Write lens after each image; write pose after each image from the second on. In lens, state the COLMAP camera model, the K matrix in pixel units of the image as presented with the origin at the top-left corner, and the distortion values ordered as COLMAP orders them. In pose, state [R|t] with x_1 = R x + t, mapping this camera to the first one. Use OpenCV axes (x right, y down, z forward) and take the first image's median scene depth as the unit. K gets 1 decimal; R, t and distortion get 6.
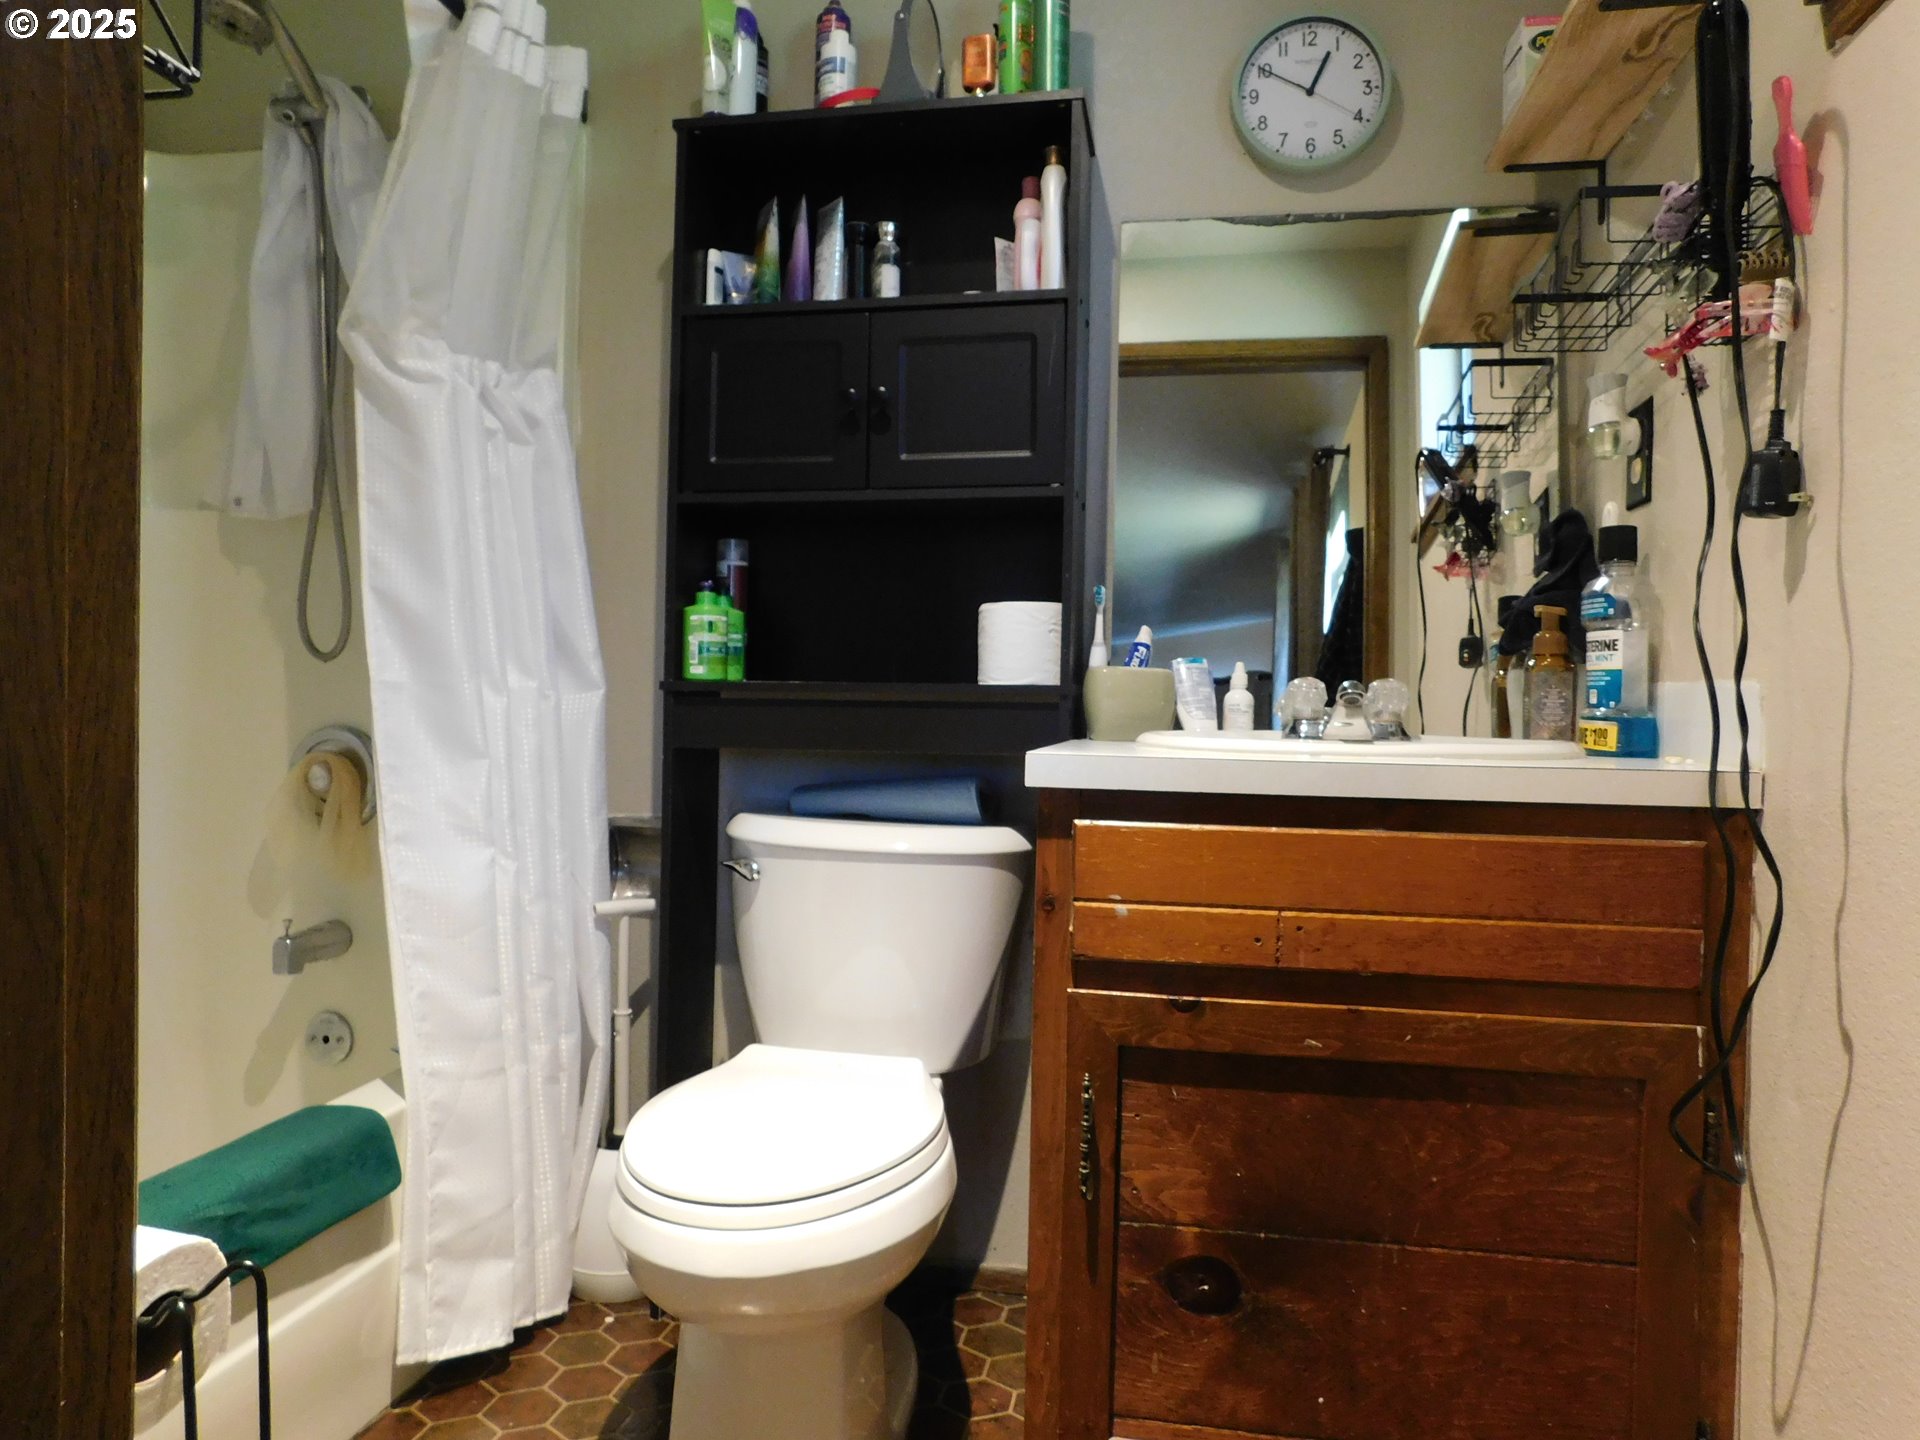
lens RADIAL K [[1262.5, 0, 963.5], [0, 1262.5, 717.6], [0, 0, 1]] dist [-0.072332, 0.058932]
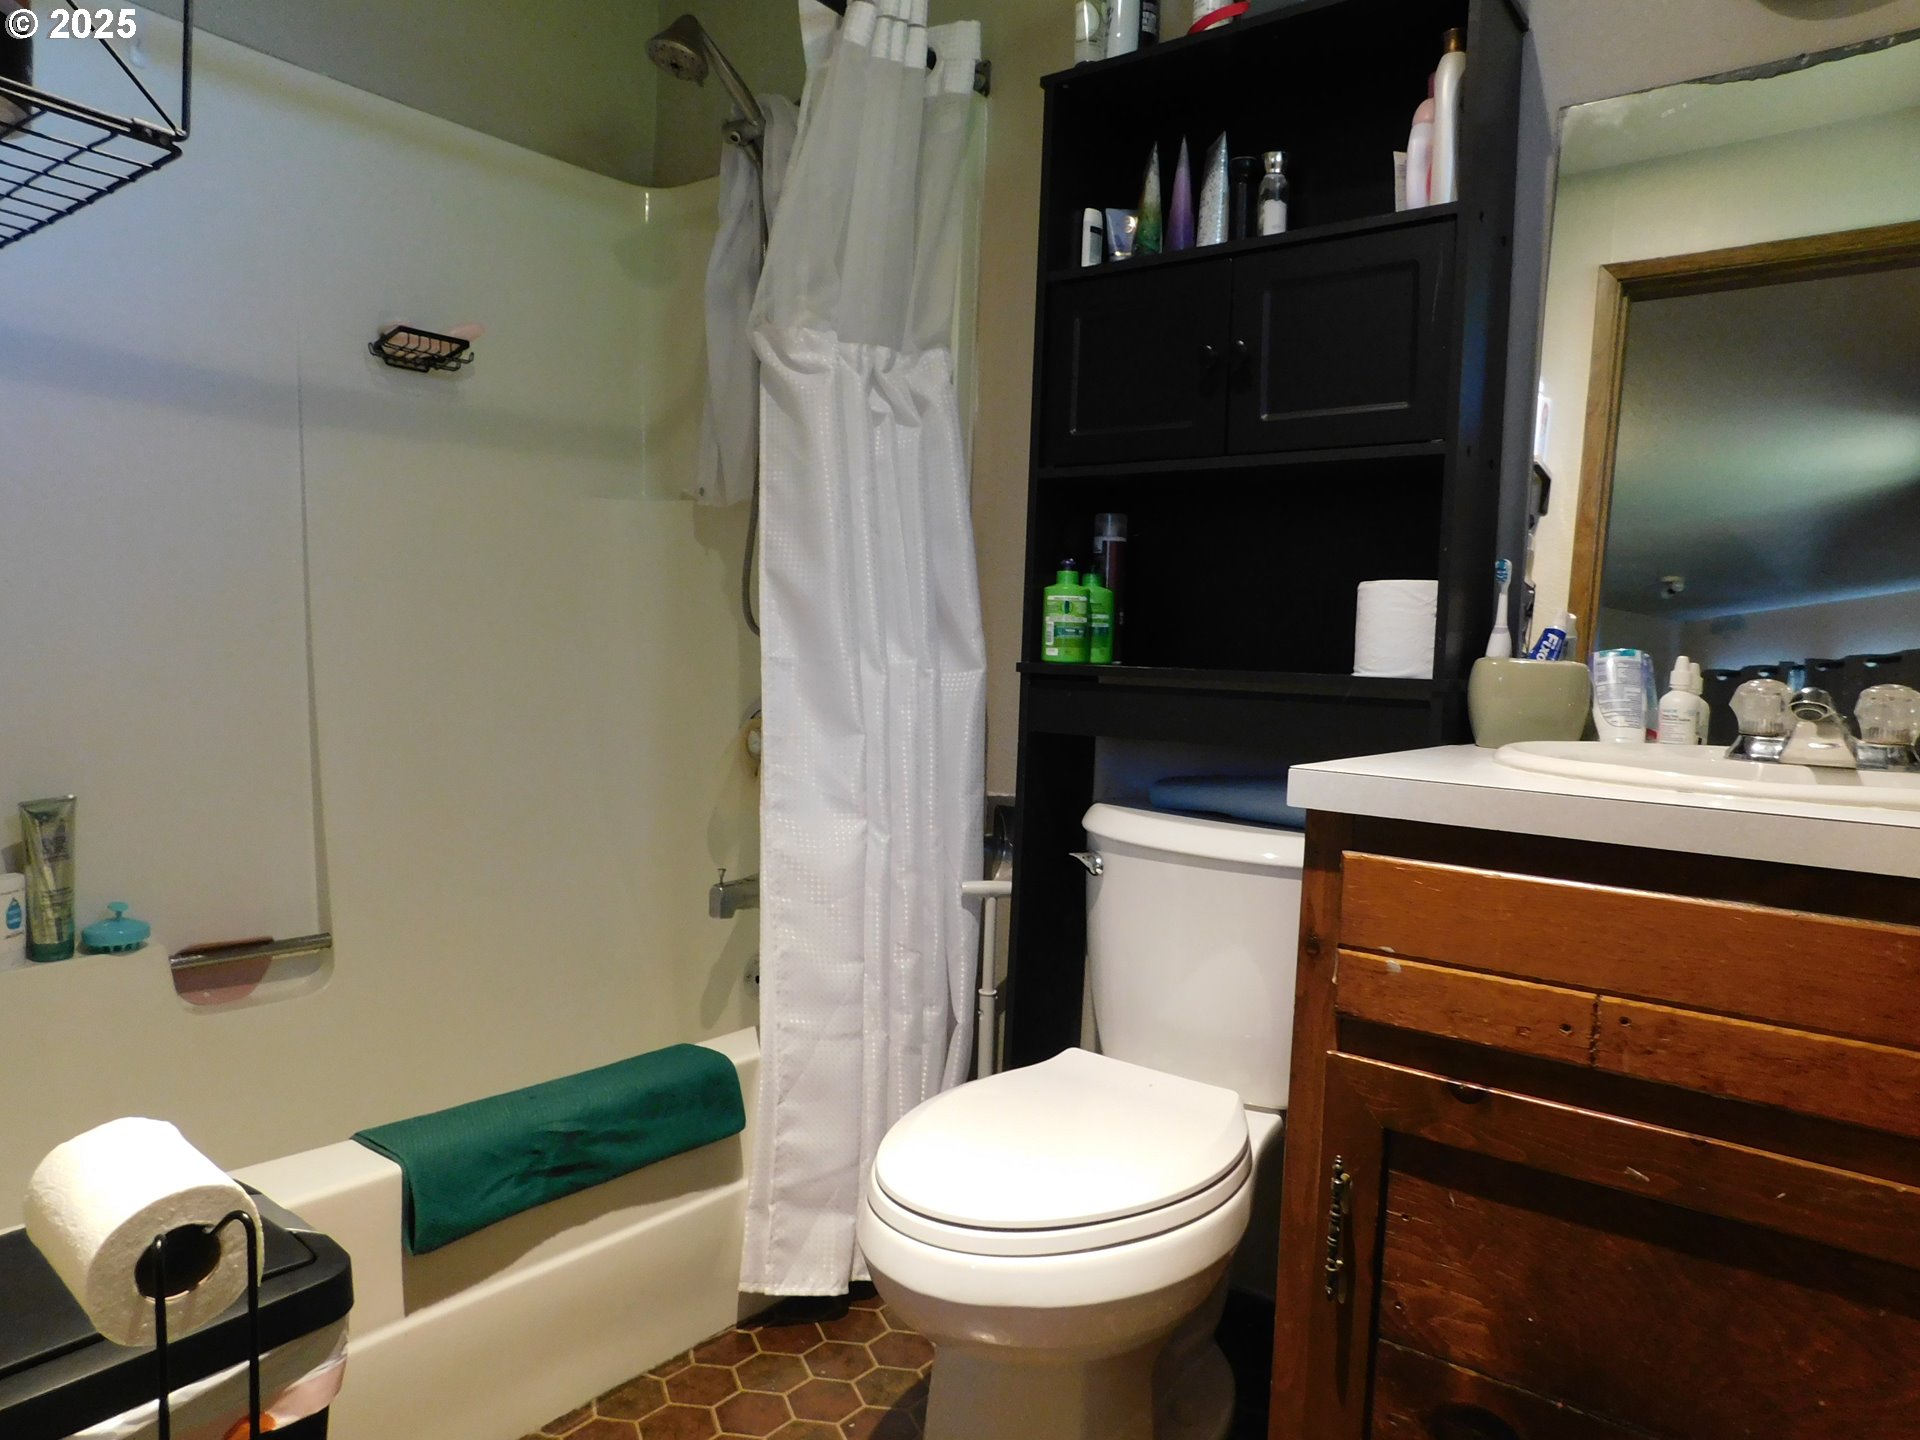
lens RADIAL K [[1262.5, 0, 963.5], [0, 1262.5, 717.6], [0, 0, 1]] dist [-0.072332, 0.058932]
pose [[0.892557, 0.040707, -0.449093, 0.166201], [-0.027366, 0.998971, 0.036161, -0.021241], [0.450103, -0.019986, 0.892753, 0.108094]]
